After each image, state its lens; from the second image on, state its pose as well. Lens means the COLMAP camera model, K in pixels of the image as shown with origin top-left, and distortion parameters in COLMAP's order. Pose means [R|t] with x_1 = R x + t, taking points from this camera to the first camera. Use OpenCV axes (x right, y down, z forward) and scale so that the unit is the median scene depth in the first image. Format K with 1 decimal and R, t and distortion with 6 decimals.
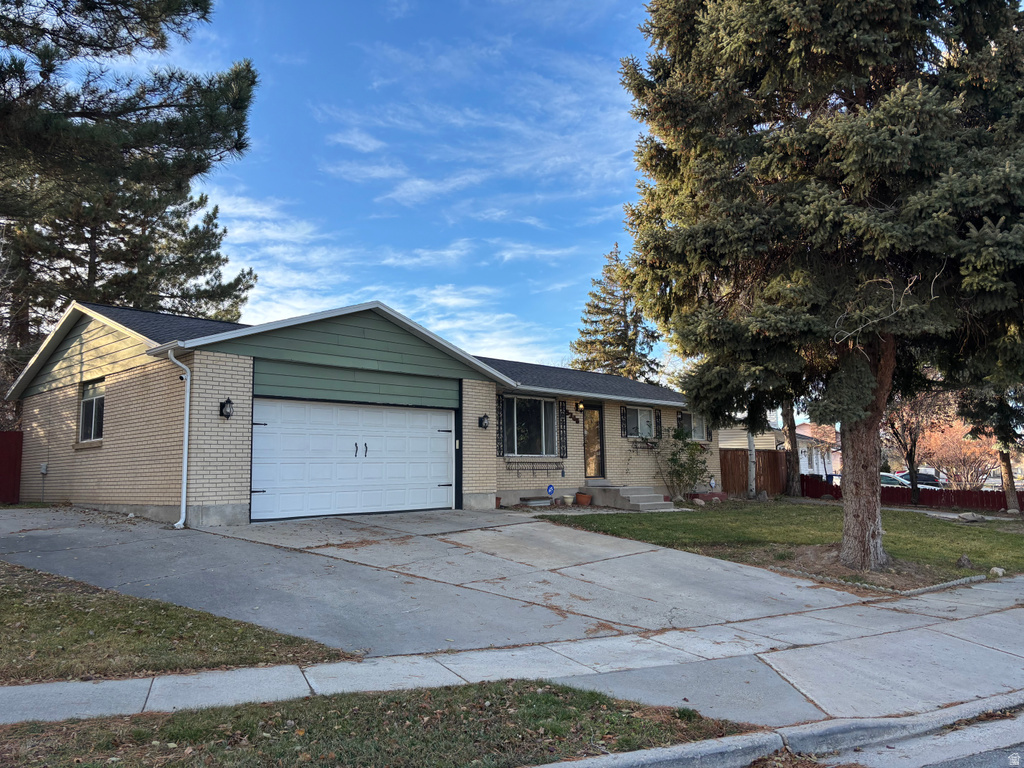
lens RADIAL K [[767.5, 0, 512.0], [0, 767.5, 384.0], [0, 0, 1]] dist [0.161597, -0.466713]
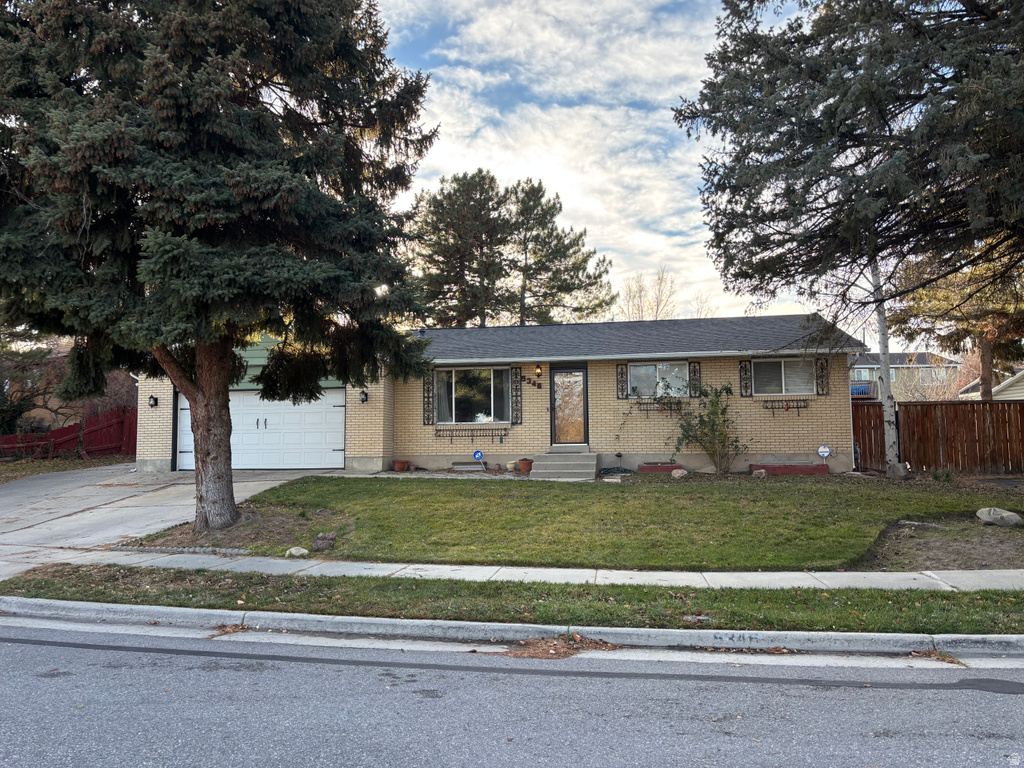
lens RADIAL K [[767.1, 0, 509.7], [0, 767.1, 393.9], [0, 0, 1]] dist [0.068643, -0.079115]
pose [[0.564307, -0.046483, -0.824255, 1.079193], [0.098867, 0.995033, 0.011574, 0.053586], [0.819623, -0.088023, 0.566100, 0.521553]]
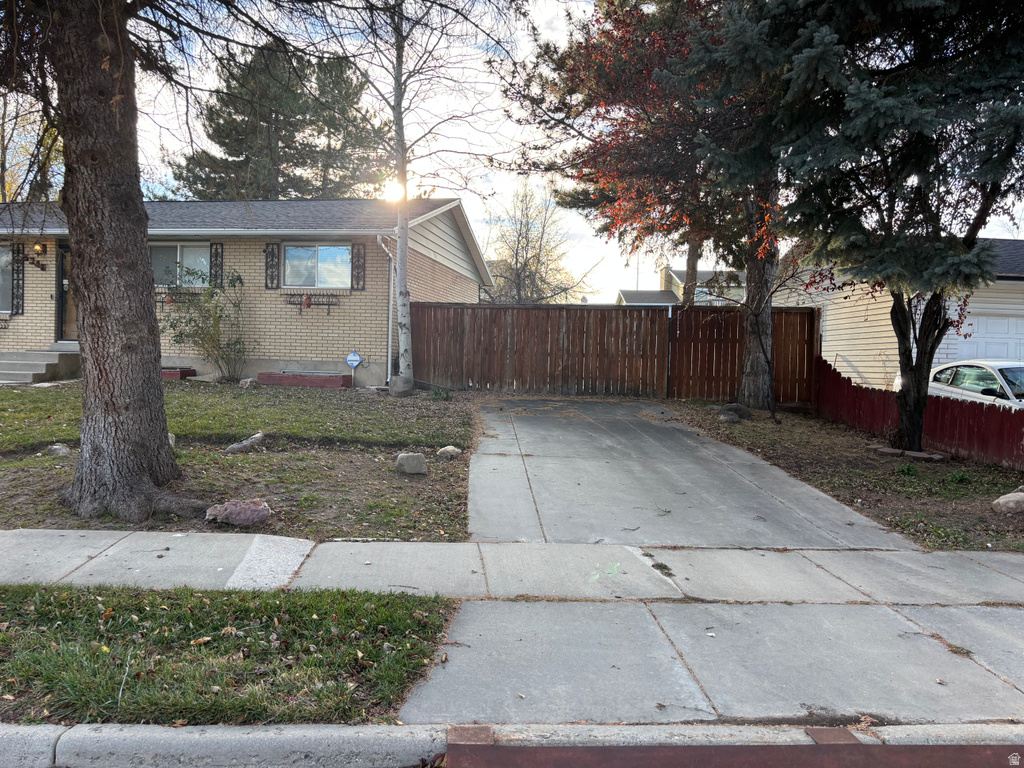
lens RADIAL K [[767.1, 0, 509.7], [0, 767.1, 393.9], [0, 0, 1]] dist [0.068643, -0.079115]
pose [[0.547938, 0.062112, -0.834210, 1.265425], [0.062528, 0.991409, 0.114887, 0.142610], [0.834179, -0.115112, 0.539347, 1.190583]]
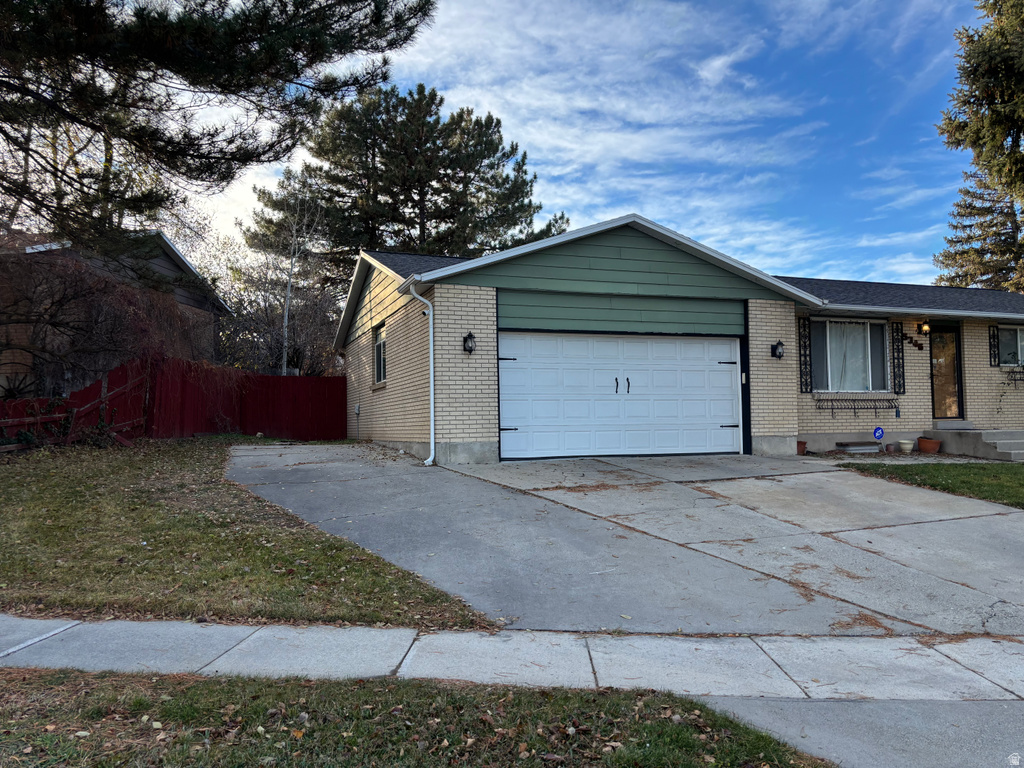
lens RADIAL K [[767.1, 0, 509.7], [0, 767.1, 393.9], [0, 0, 1]] dist [0.068643, -0.079115]
pose [[0.898519, -0.016148, -0.438637, 0.069197], [0.052062, 0.996190, 0.069971, 0.023136], [0.435836, -0.085706, 0.895936, 0.128107]]
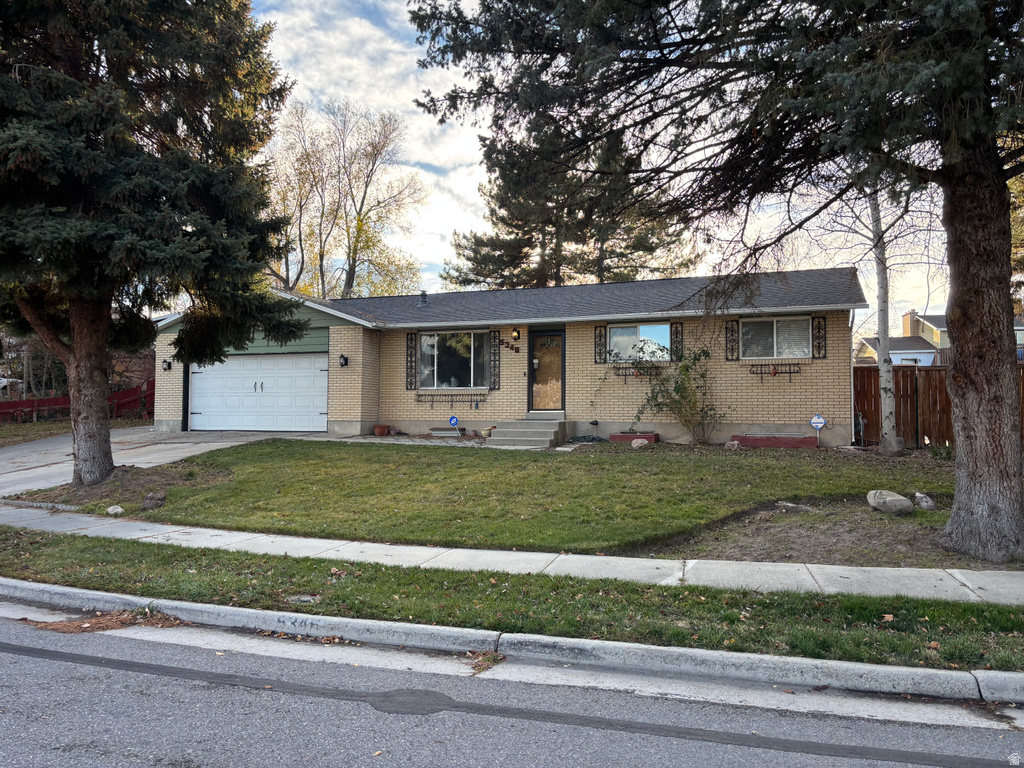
lens RADIAL K [[767.1, 0, 509.7], [0, 767.1, 393.9], [0, 0, 1]] dist [0.068643, -0.079115]
pose [[0.378792, -0.007513, -0.925451, 1.176365], [0.099426, 0.994510, 0.032622, 0.087145], [0.920126, -0.104370, 0.377459, 0.792330]]
